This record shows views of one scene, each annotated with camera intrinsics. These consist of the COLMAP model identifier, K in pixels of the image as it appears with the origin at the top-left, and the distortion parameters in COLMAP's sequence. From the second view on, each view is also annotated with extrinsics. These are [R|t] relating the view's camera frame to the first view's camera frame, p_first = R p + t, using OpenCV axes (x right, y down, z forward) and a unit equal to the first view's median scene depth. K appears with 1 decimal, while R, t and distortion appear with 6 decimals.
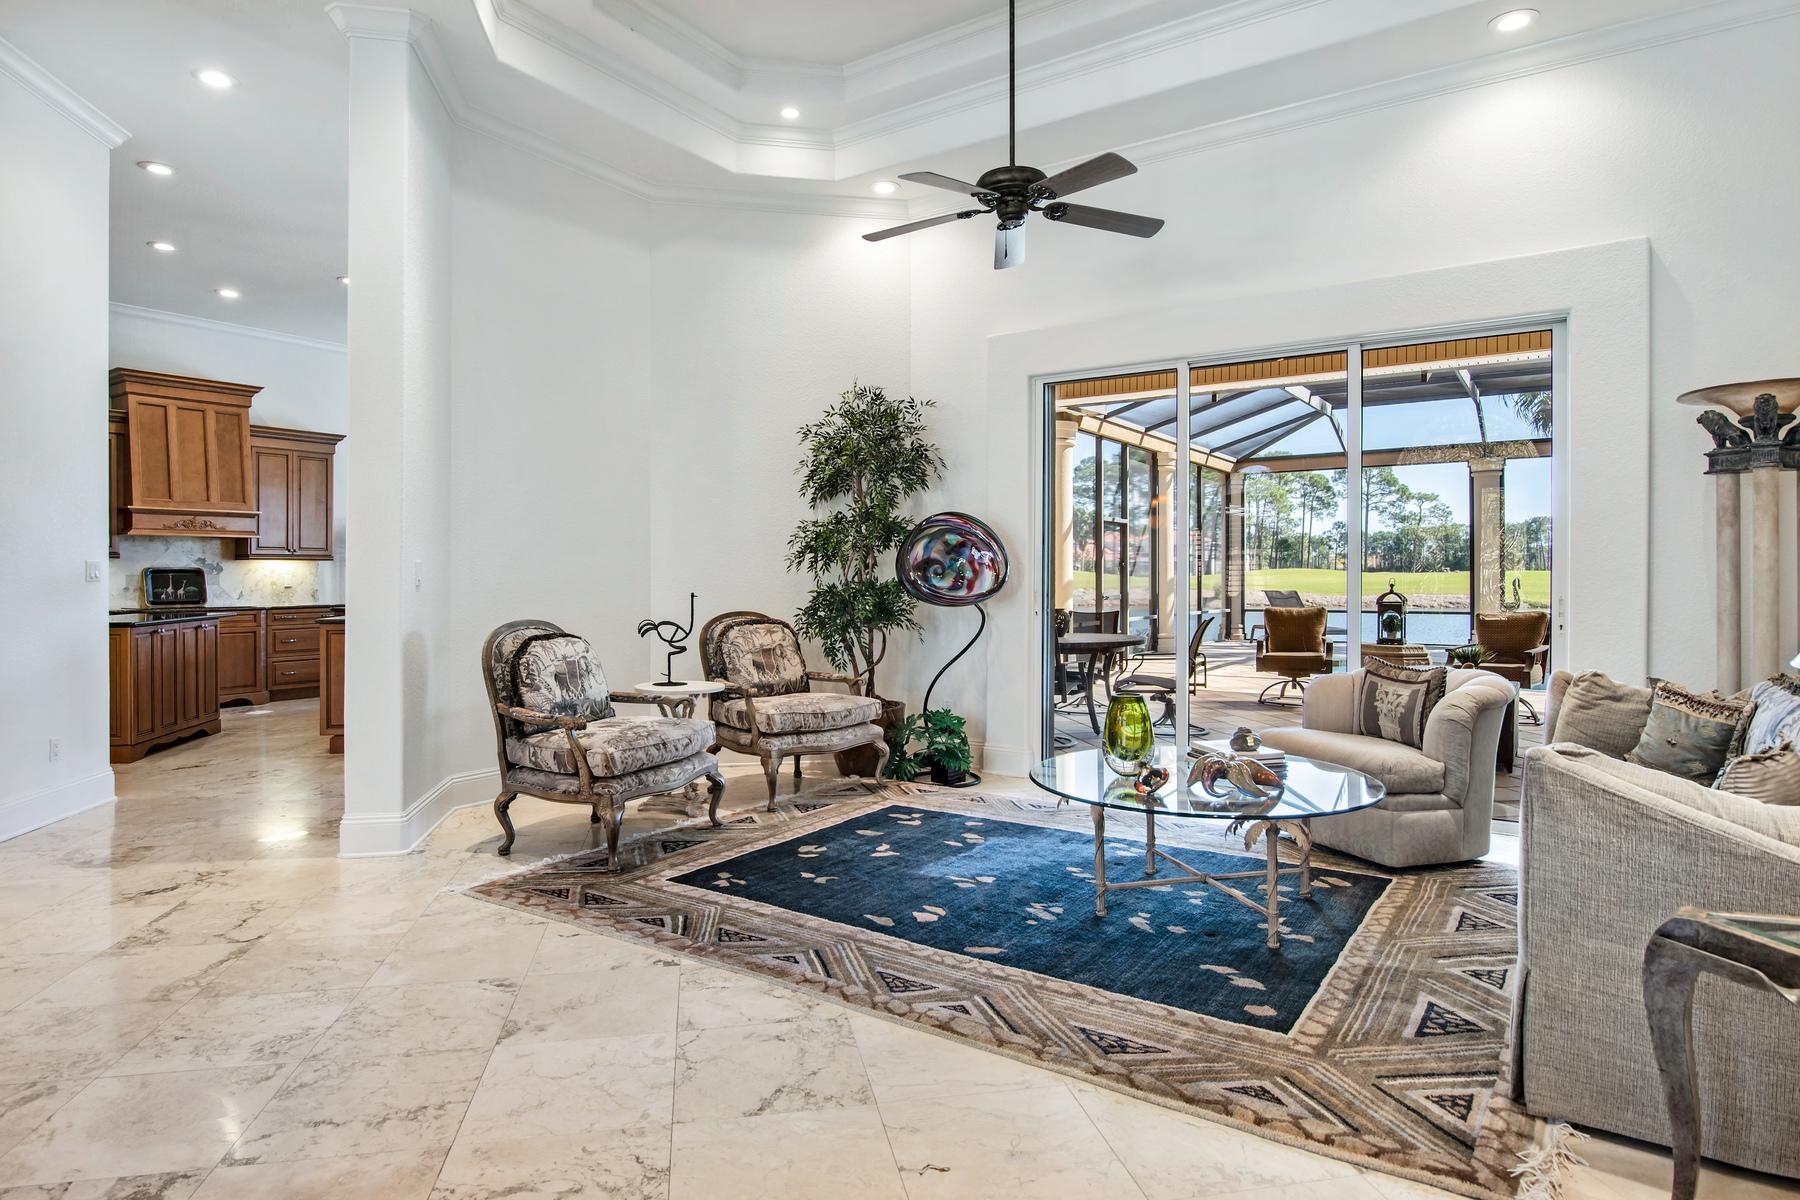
lens RADIAL K [[1009.6, 0, 901.9], [0, 1009.6, 580.7], [0, 0, 1]] dist [-0.017682, 0.002020]
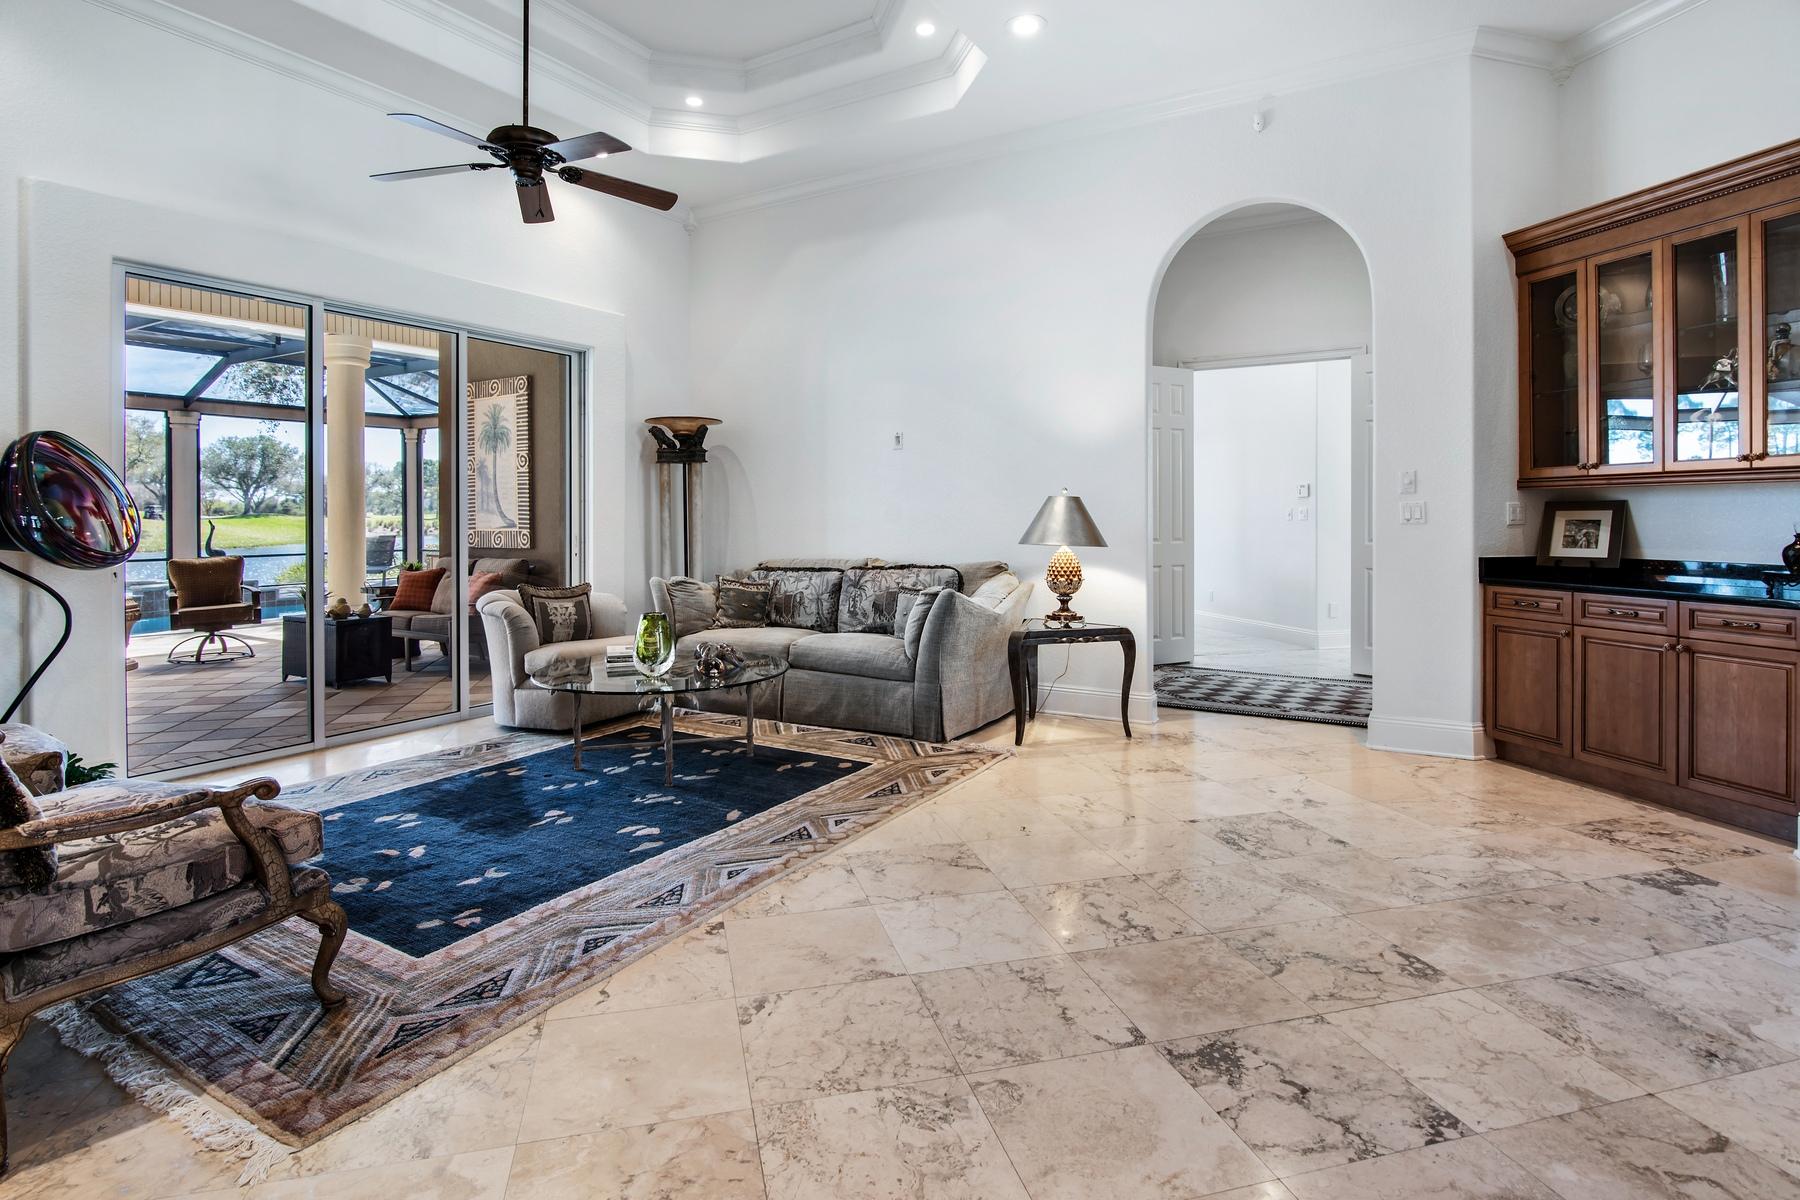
lens RADIAL K [[926.5, 0, 909.7], [0, 926.5, 523.0], [0, 0, 1]] dist [-0.010387, -0.000841]
pose [[-0.073177, -0.003517, 0.997313, -0.604160], [0.011102, 0.999929, 0.004341, -0.002478], [-0.997257, 0.011390, -0.073133, 0.474440]]
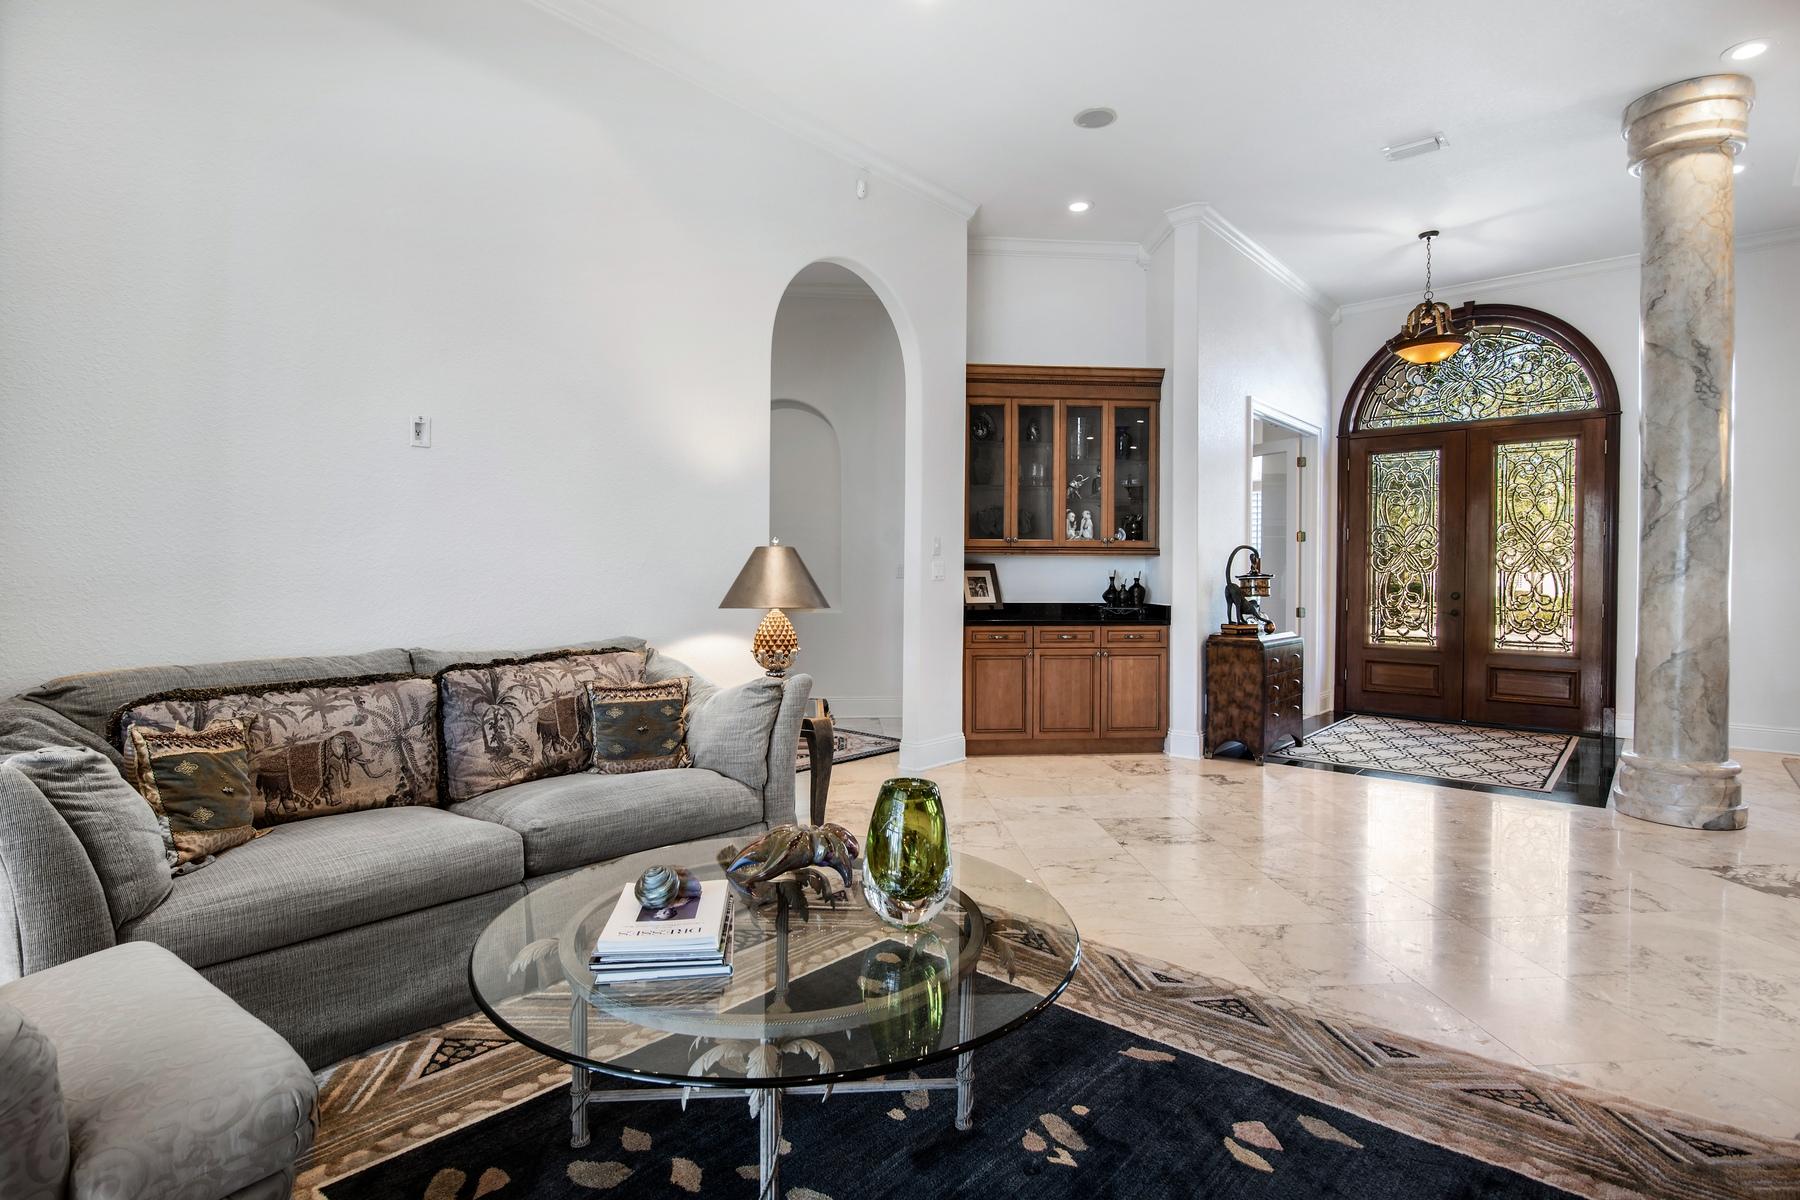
lens RADIAL K [[897.4, 0, 903.1], [0, 897.4, 583.9], [0, 0, 1]] dist [-0.010475, -0.000141]
pose [[-0.993364, -0.002199, 0.114993, 0.114302], [-0.000093, 0.999832, 0.018318, -0.006997], [-0.115014, 0.018185, -0.993197, 0.950771]]
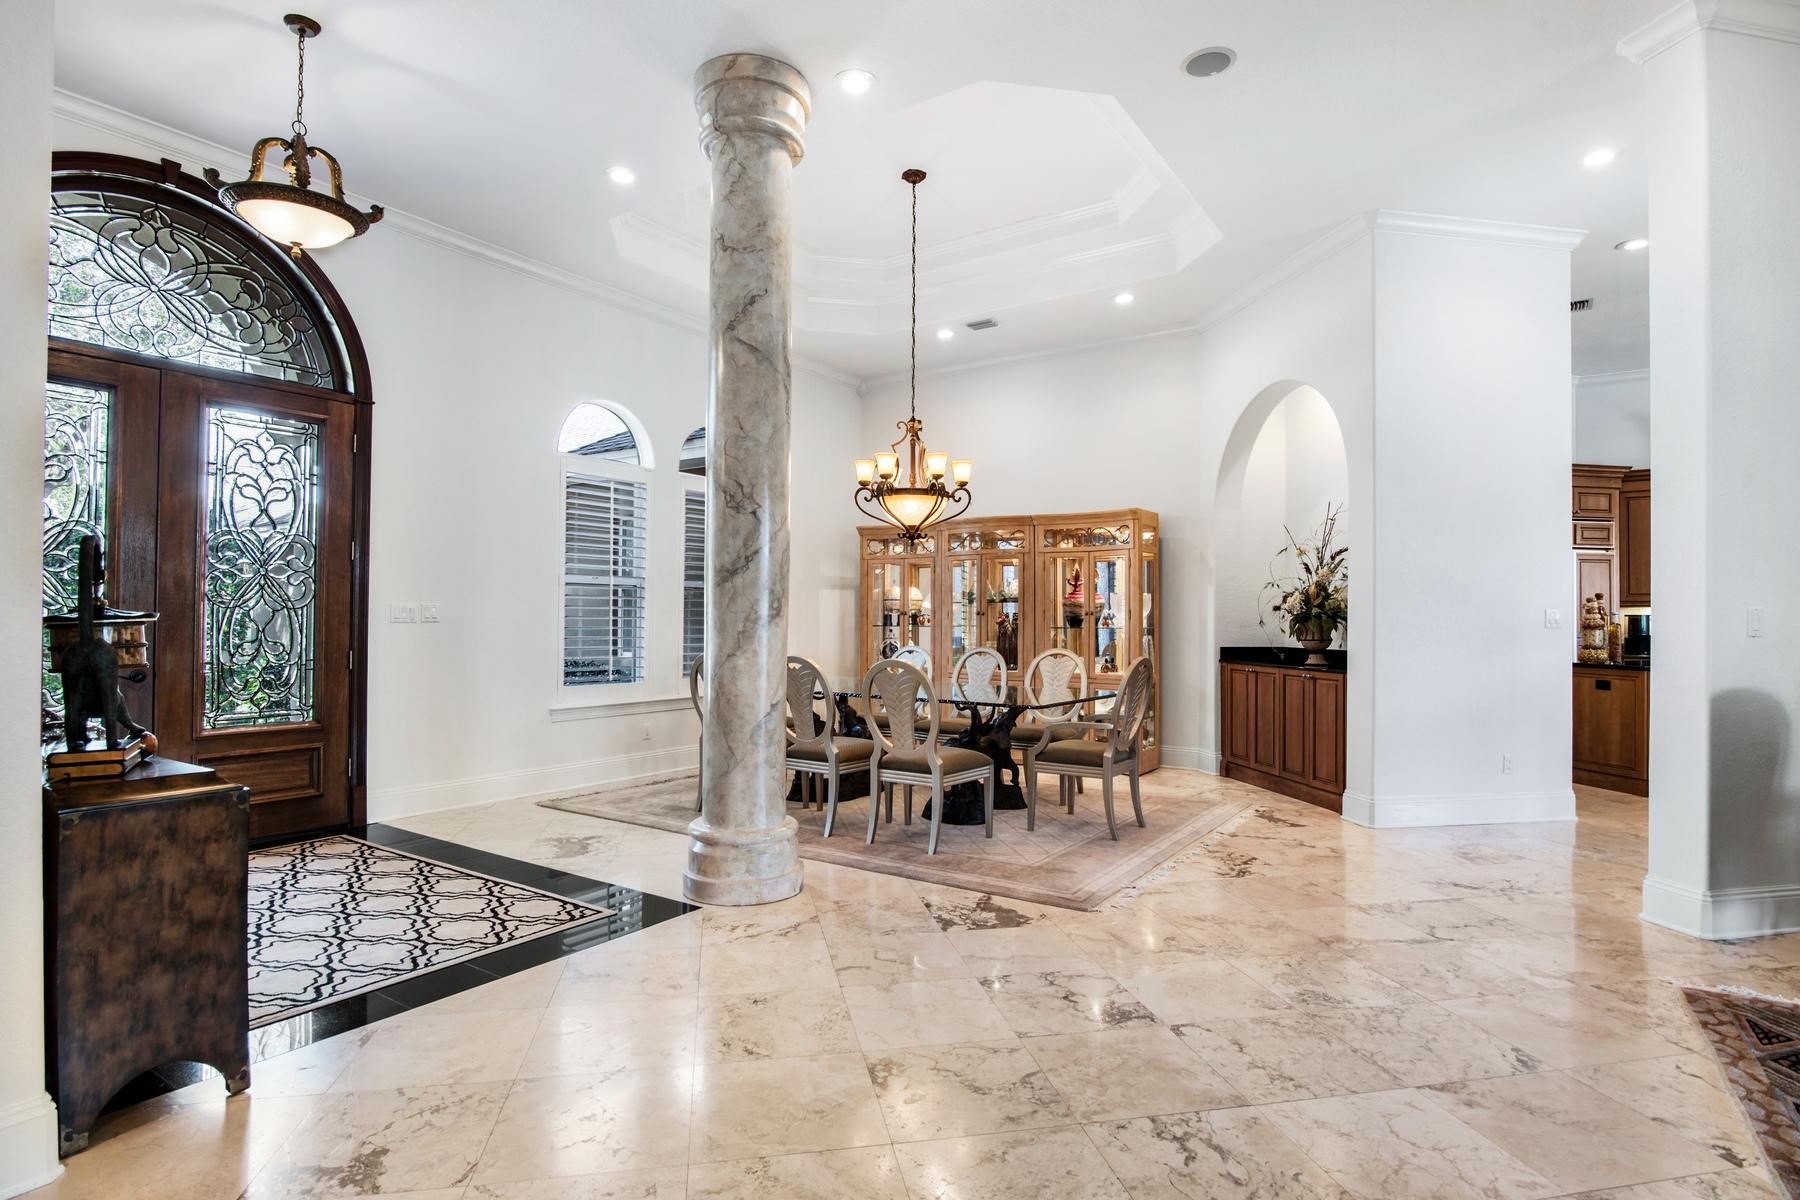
lens RADIAL K [[909.9, 0, 886.5], [0, 909.9, 603.6], [0, 0, 1]] dist [-0.012958, -0.002227]
pose [[-0.011078, -0.013133, -0.999852, 0.230129], [-0.014150, 0.999816, -0.012975, -0.002001], [0.999839, 0.014004, -0.011261, 0.210882]]
